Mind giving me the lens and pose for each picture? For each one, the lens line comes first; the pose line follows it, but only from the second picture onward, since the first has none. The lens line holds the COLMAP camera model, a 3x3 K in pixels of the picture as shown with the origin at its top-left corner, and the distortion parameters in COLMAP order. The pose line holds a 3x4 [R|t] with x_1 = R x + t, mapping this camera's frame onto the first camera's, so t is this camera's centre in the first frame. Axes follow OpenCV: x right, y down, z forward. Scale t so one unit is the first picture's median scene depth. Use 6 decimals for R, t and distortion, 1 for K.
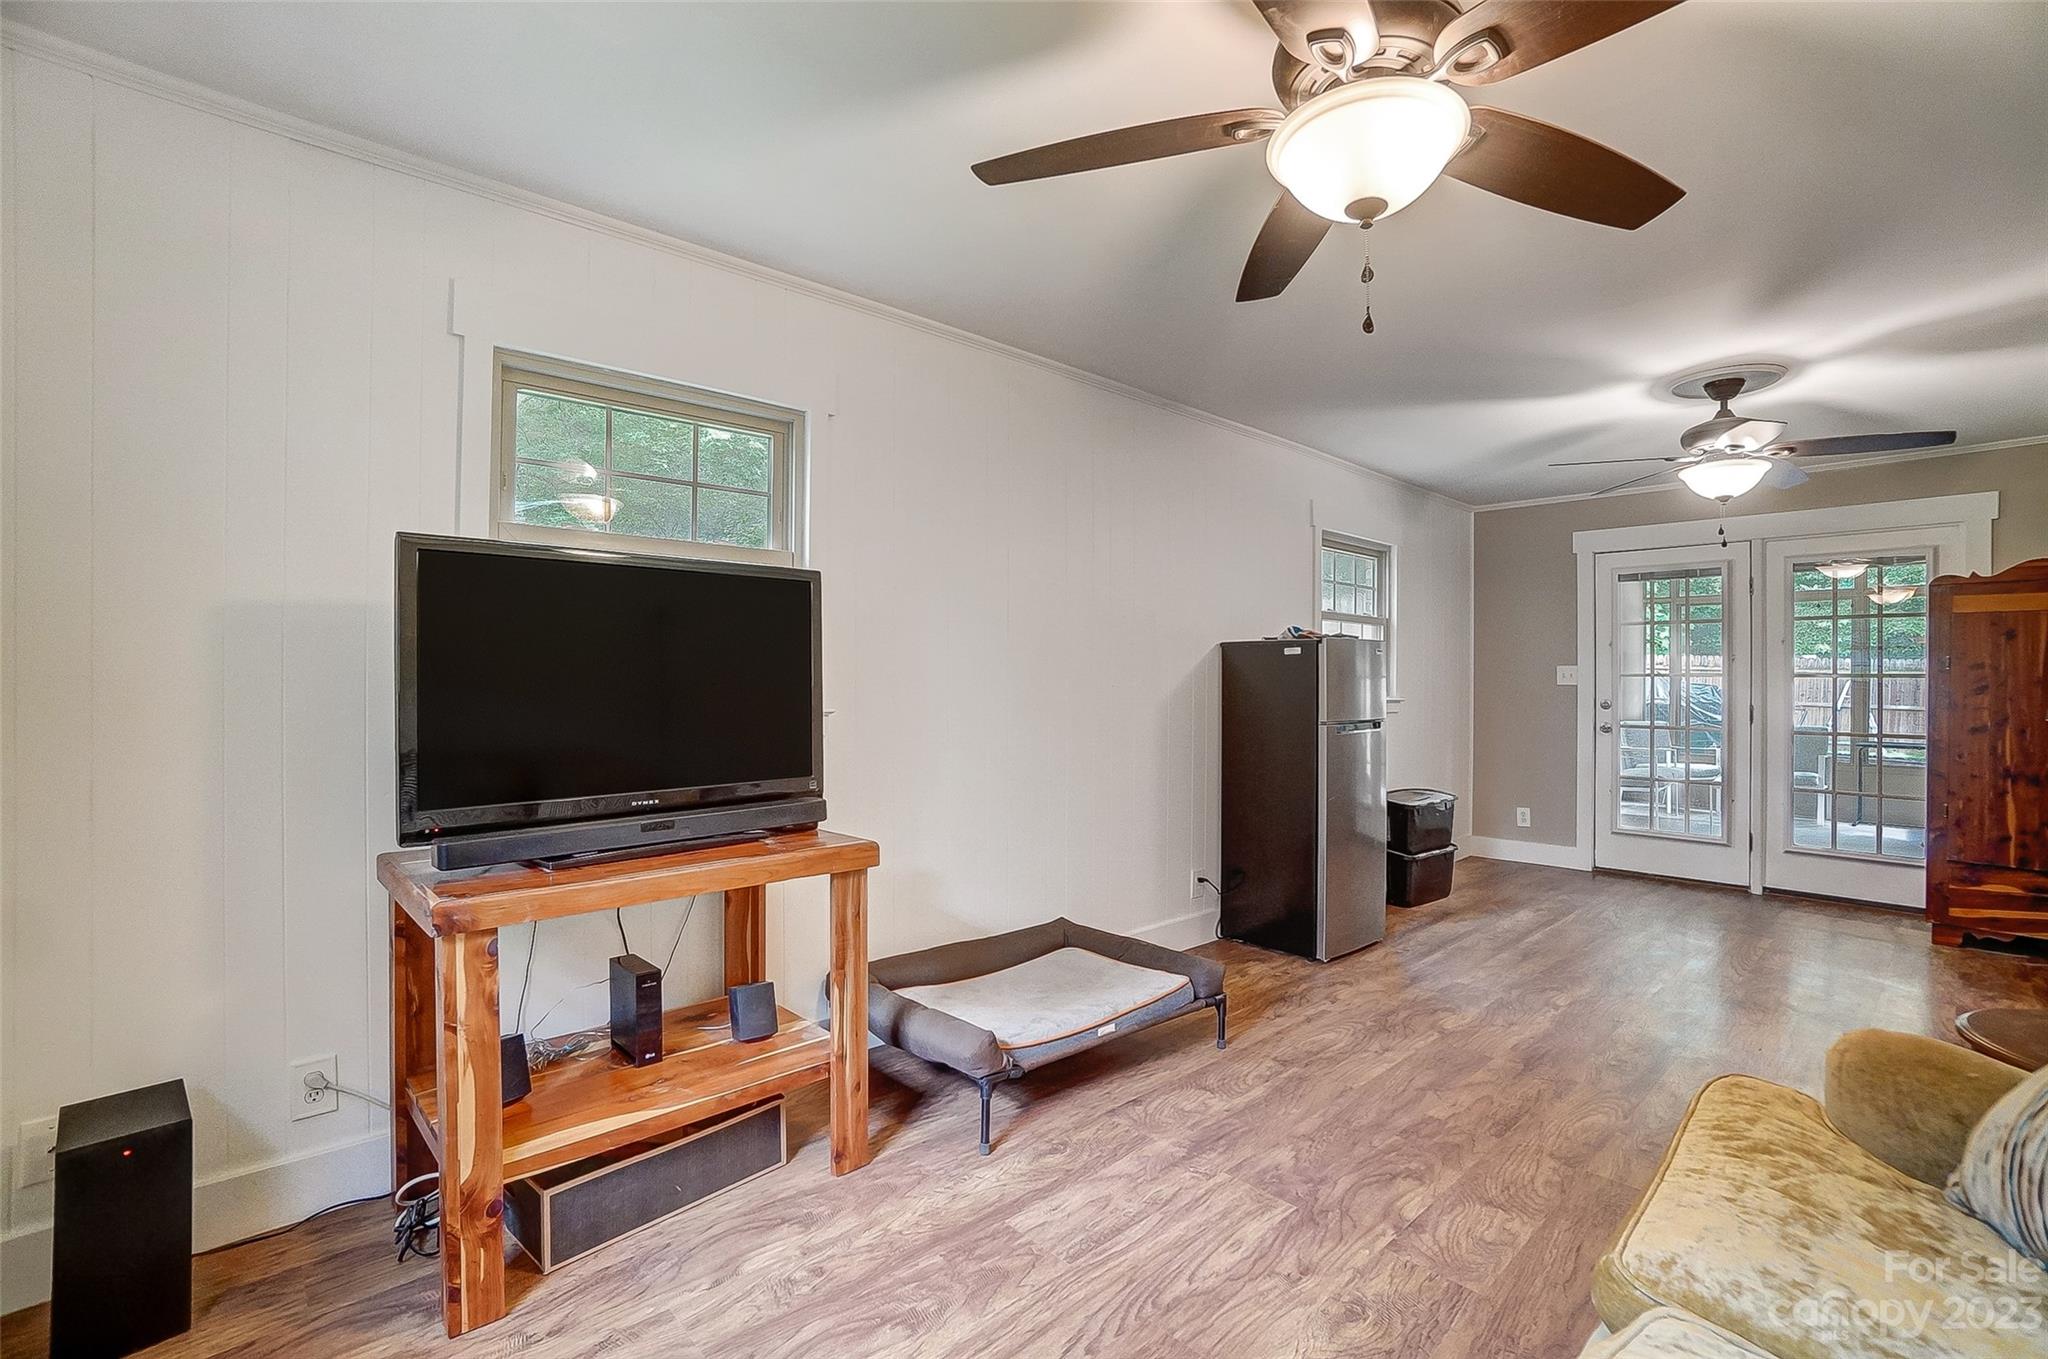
lens RADIAL K [[916.3, 0, 1005.7], [0, 916.3, 676.0], [0, 0, 1]] dist [-0.069342, 0.023717]
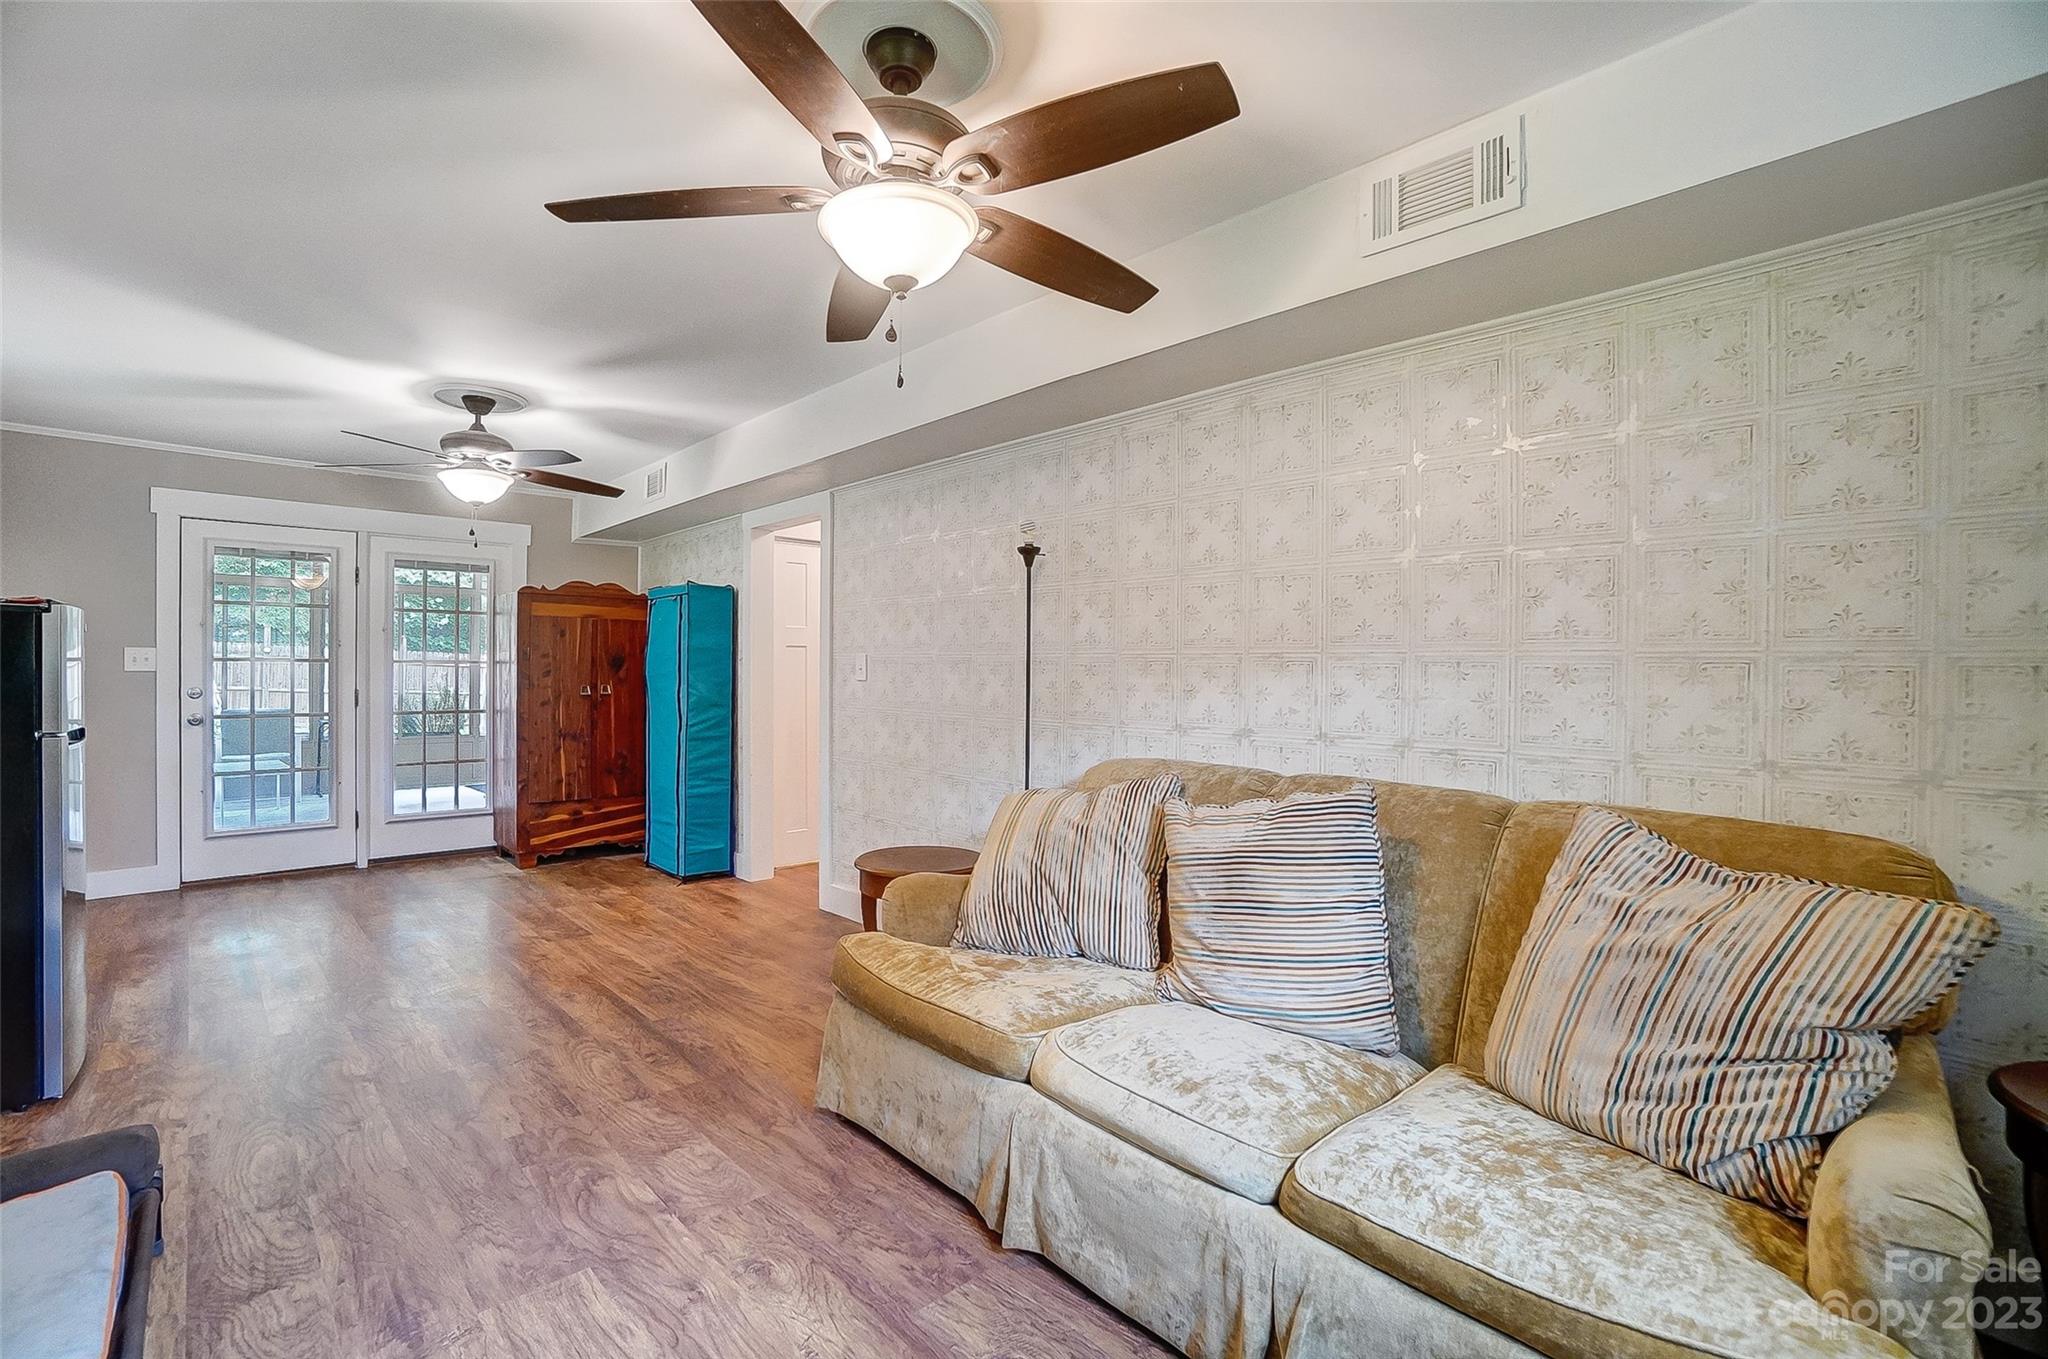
lens RADIAL K [[902.5, 0, 1015.9], [0, 902.5, 681.4], [0, 0, 1]] dist [-0.030079, 0.000757]
pose [[-0.029068, -0.019775, 0.999382, -0.318031], [-0.009620, 0.999764, 0.019502, -0.006226], [-0.999531, -0.009048, -0.029251, 0.344374]]
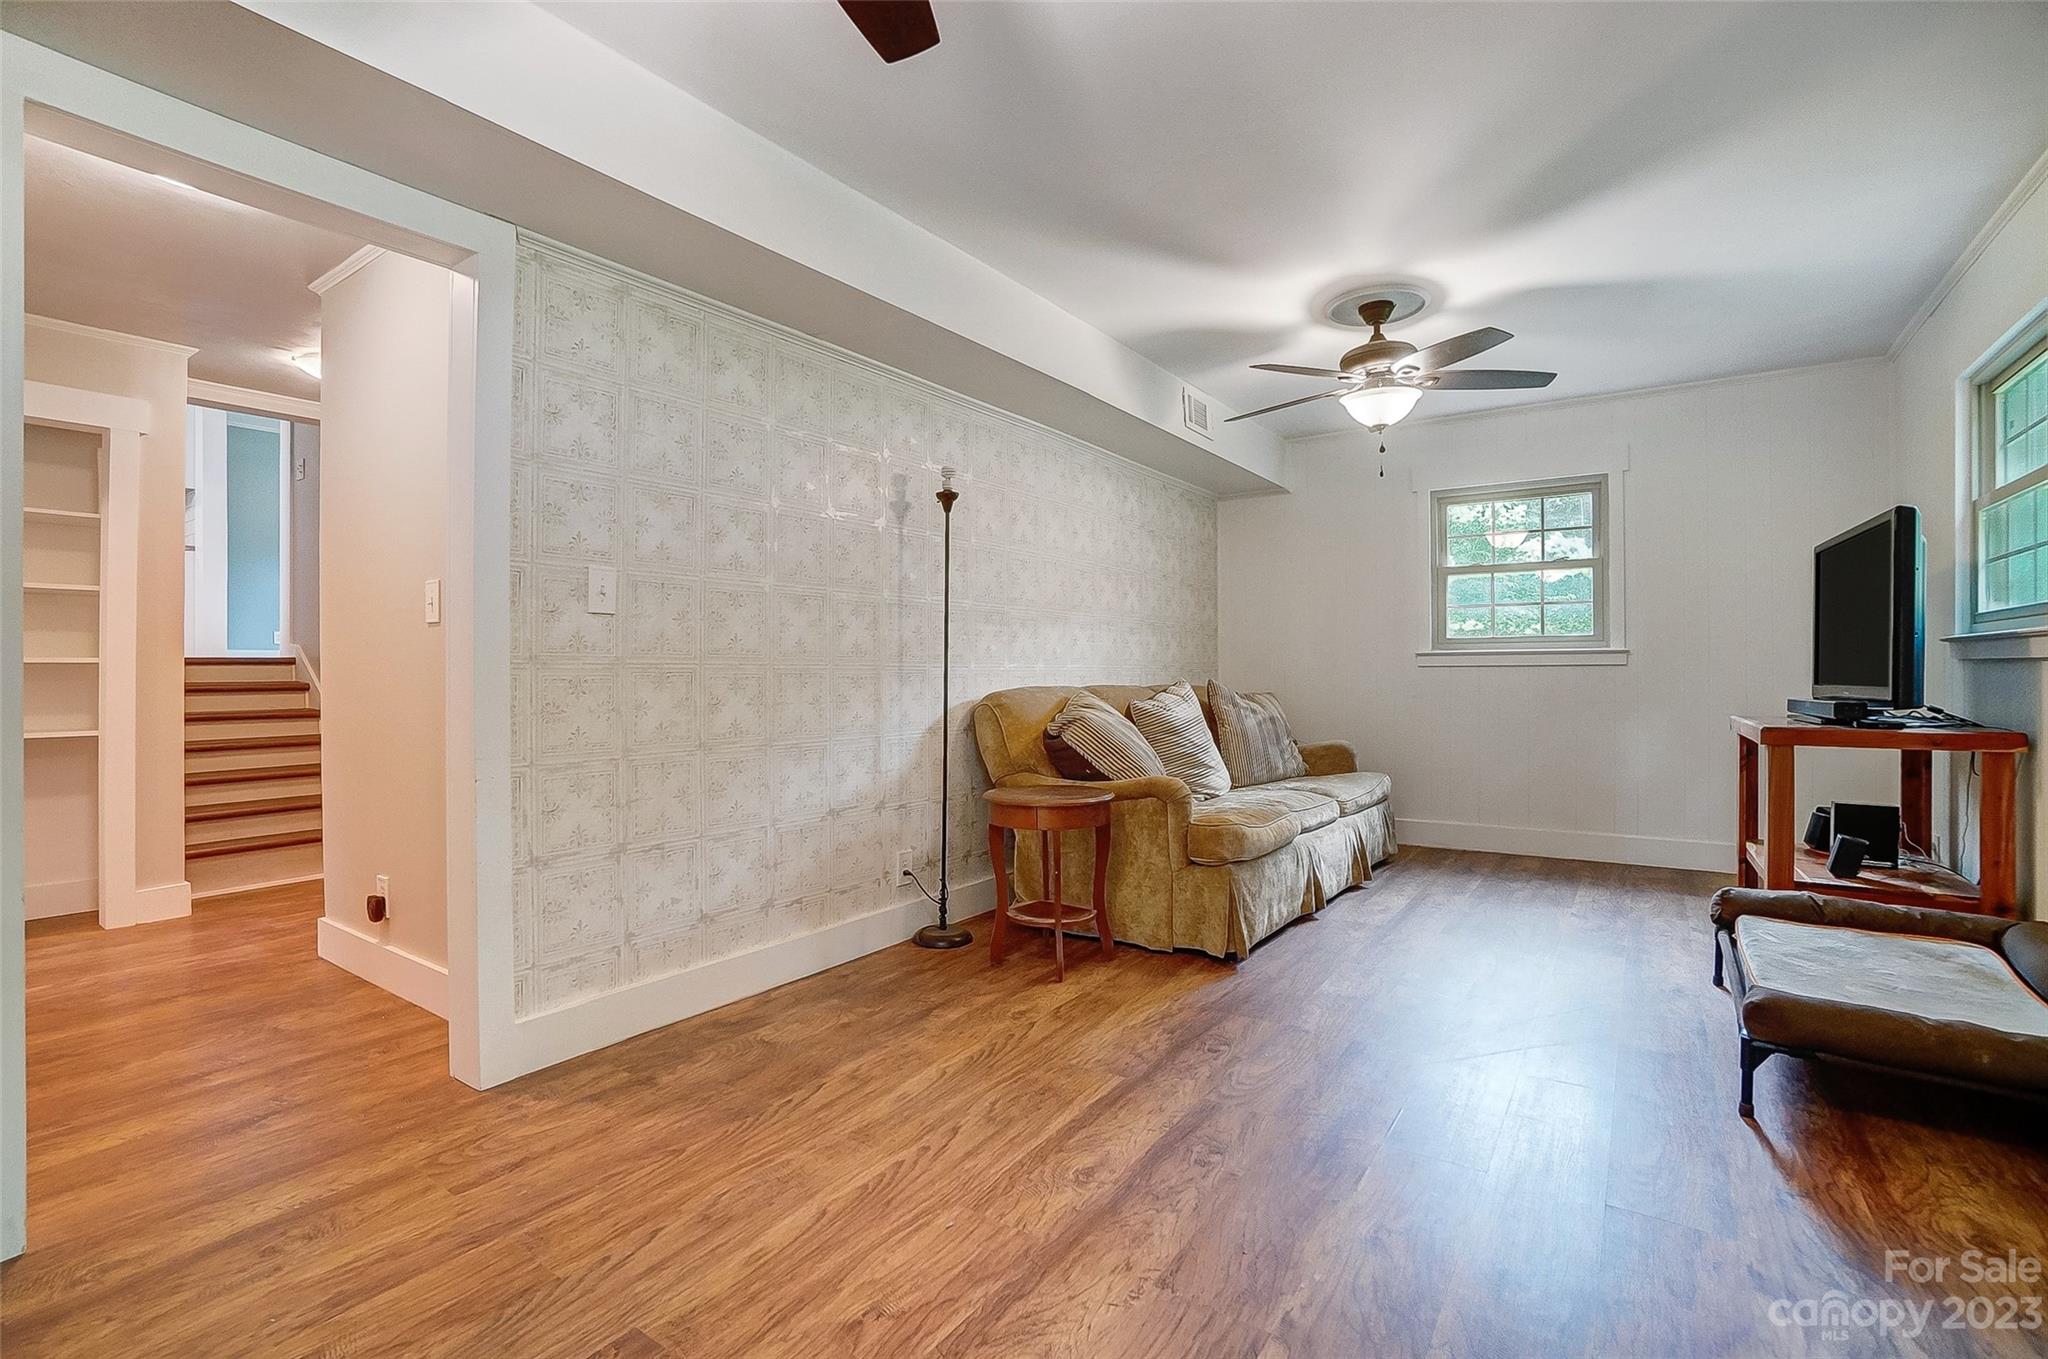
lens RADIAL K [[914.3, 0, 1004.0], [0, 914.3, 676.1], [0, 0, 1]] dist [-0.062614, 0.024325]
pose [[-0.976583, 0.000742, -0.215140, 0.766815], [0.000104, 0.999996, 0.002976, 0.063674], [0.215142, 0.002884, -0.976579, 1.257281]]
